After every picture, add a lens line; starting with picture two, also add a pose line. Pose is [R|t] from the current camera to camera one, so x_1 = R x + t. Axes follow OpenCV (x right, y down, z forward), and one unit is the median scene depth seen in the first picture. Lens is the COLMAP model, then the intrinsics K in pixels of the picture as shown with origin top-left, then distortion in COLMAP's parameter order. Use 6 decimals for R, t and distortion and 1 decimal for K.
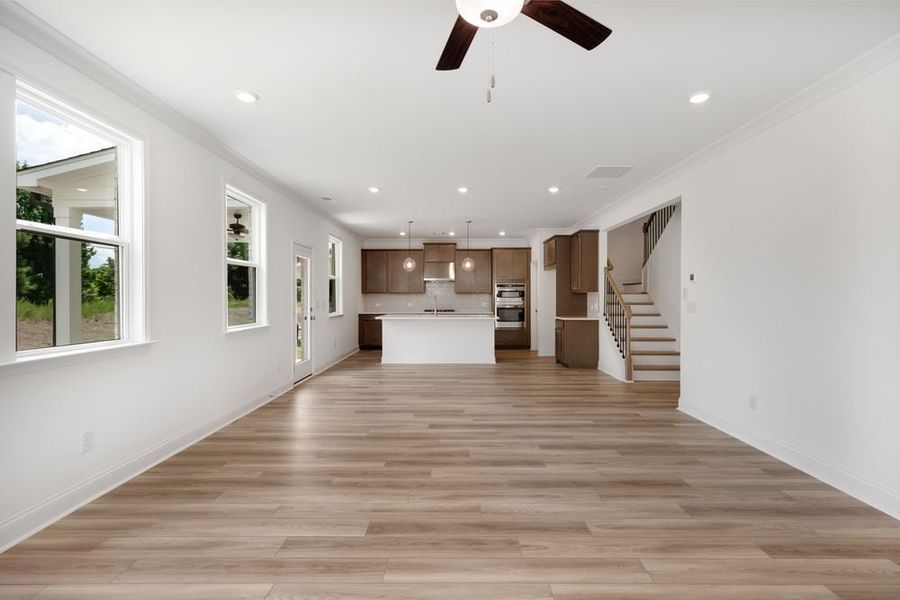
lens RADIAL K [[421.1, 0, 450.0], [0, 421.1, 300.0], [0, 0, 1]] dist [0.001676, -0.000201]
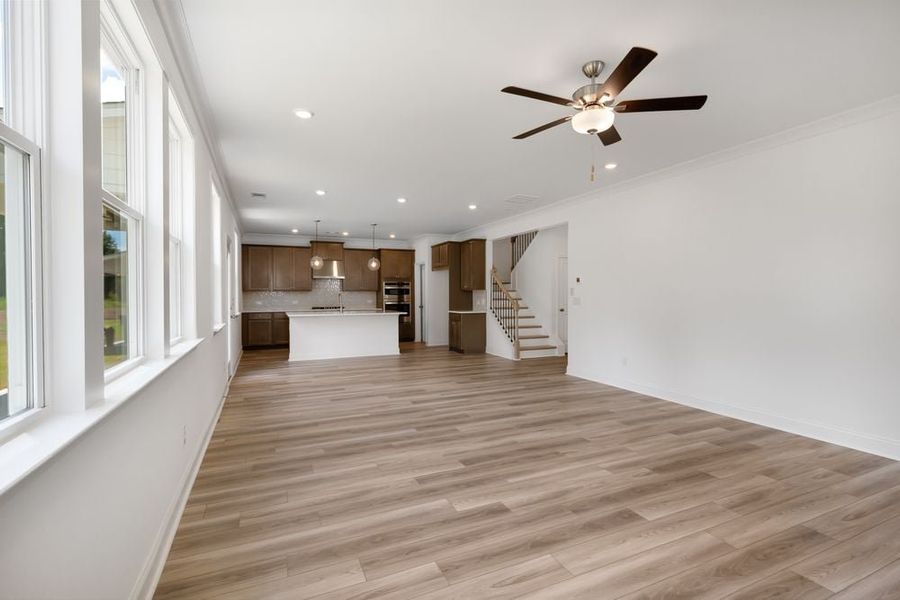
lens RADIAL K [[421.1, 0, 450.0], [0, 421.1, 300.0], [0, 0, 1]] dist [0.001676, -0.000201]
pose [[0.908743, -0.007680, 0.417286, -0.270440], [0.005344, 0.999963, 0.006766, 0.001205], [-0.417322, -0.003919, 0.908750, -0.075604]]
